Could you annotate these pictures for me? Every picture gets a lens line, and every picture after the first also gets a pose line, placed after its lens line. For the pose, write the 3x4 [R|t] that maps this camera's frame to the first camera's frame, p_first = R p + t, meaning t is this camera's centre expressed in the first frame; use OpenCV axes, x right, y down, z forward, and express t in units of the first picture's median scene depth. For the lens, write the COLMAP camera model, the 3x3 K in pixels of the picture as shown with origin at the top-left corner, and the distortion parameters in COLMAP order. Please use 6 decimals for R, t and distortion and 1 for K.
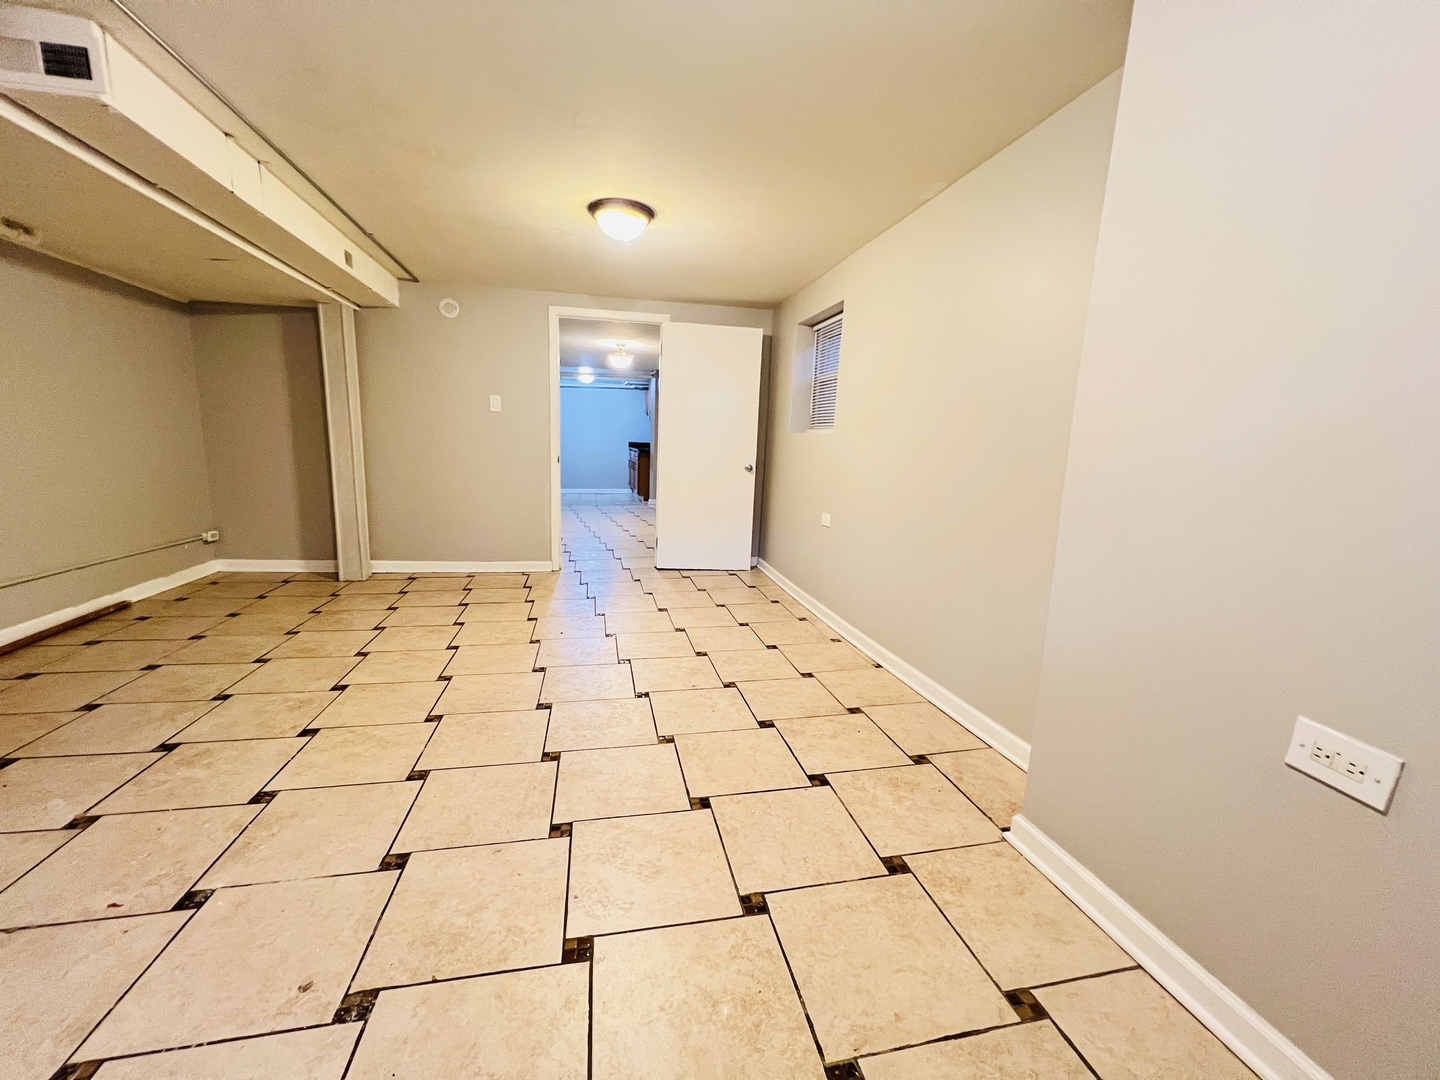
lens RADIAL K [[573.0, 0, 720.2], [0, 573.0, 542.4], [0, 0, 1]] dist [-0.000306, -0.000142]
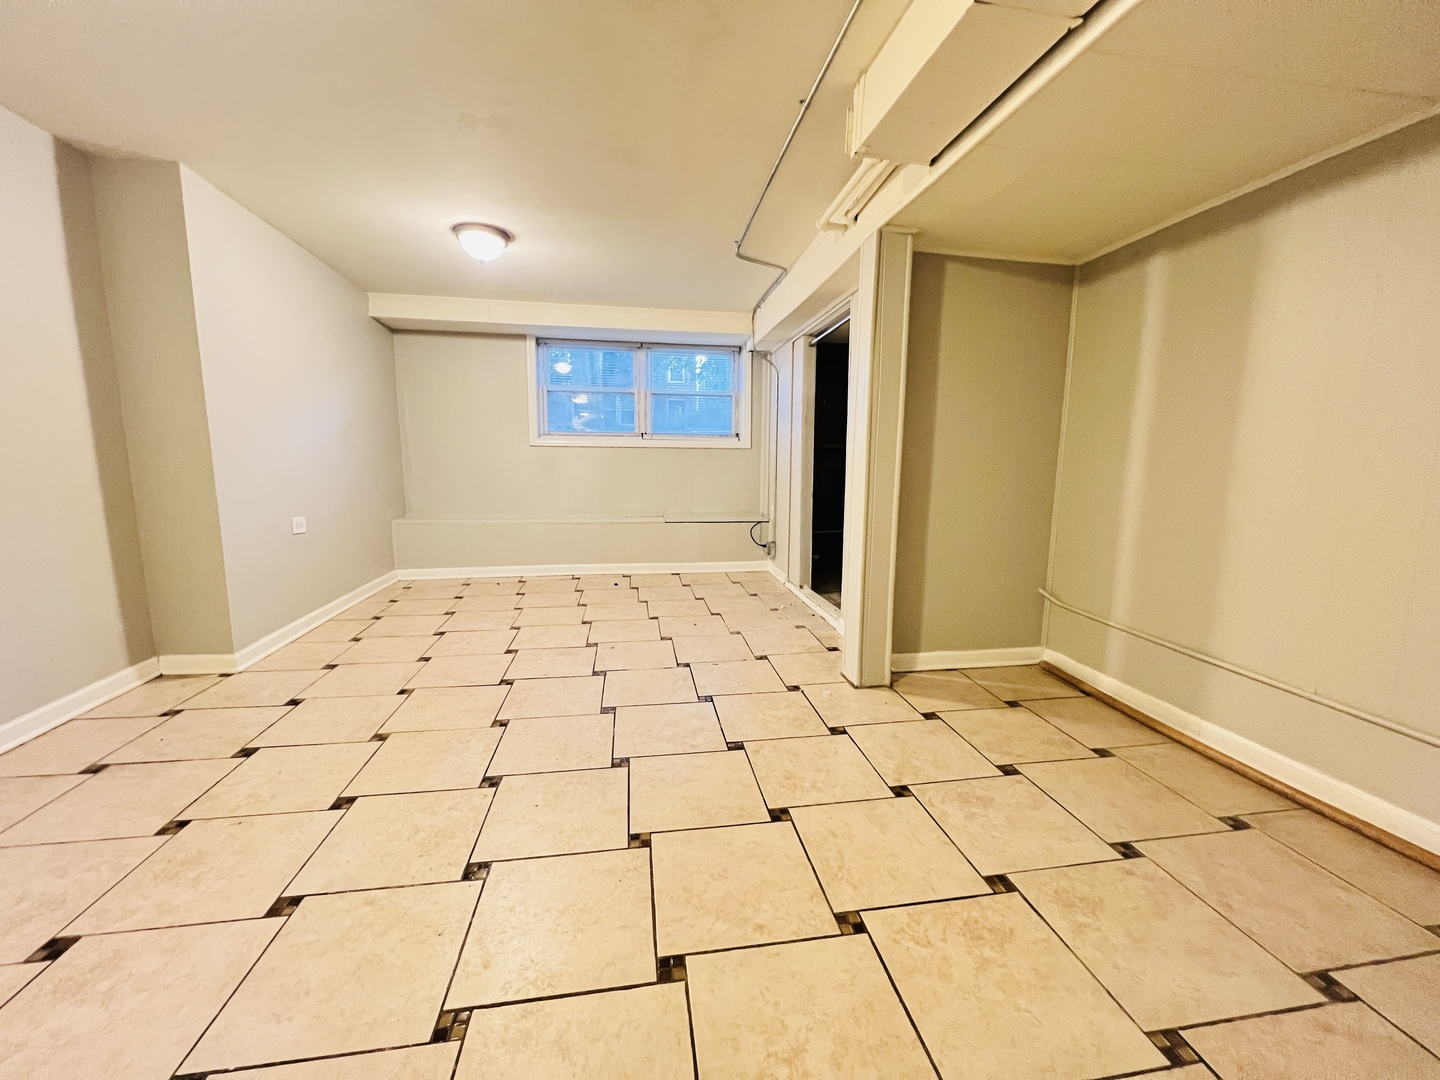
lens RADIAL K [[573.0, 0, 720.2], [0, 573.0, 542.4], [0, 0, 1]] dist [-0.000306, -0.000142]
pose [[-0.997379, -0.055862, 0.045975, -0.619666], [-0.038722, 0.948964, 0.312999, -0.268033], [-0.061113, 0.310399, -0.948640, 1.580190]]
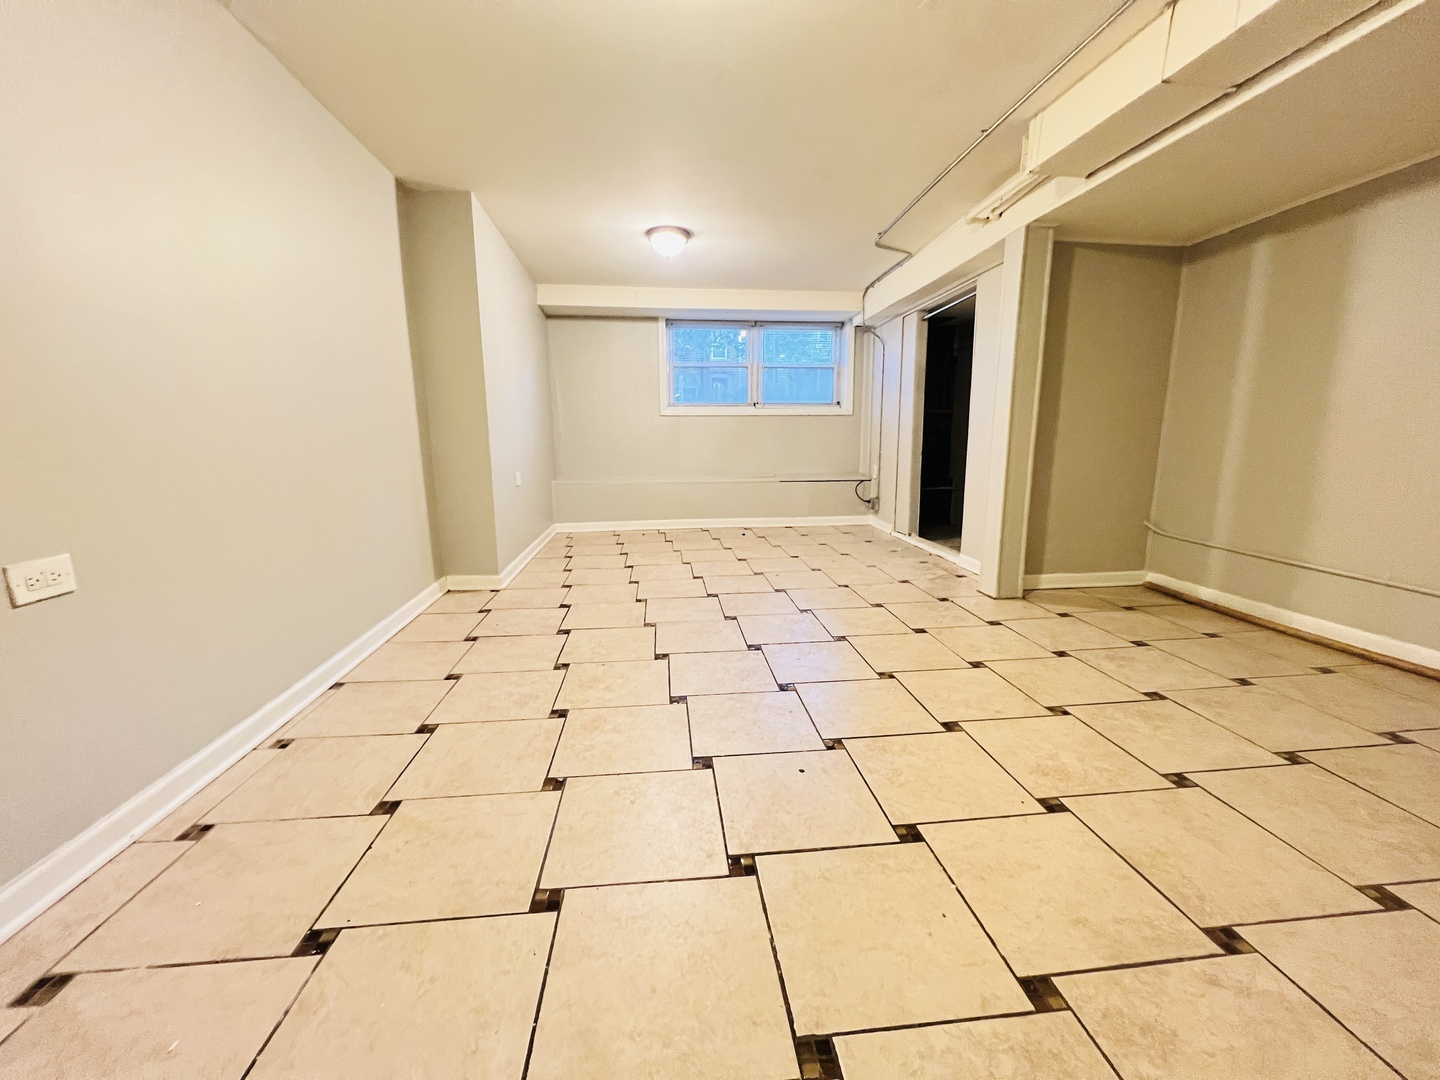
lens RADIAL K [[573.7, 0, 722.1], [0, 573.7, 541.1], [0, 0, 1]] dist [-0.000478, 0.000513]
pose [[-0.993859, -0.050898, 0.098254, -0.335027], [-0.013535, 0.937182, 0.348578, -0.266406], [-0.109824, 0.345107, -0.932116, 1.895420]]
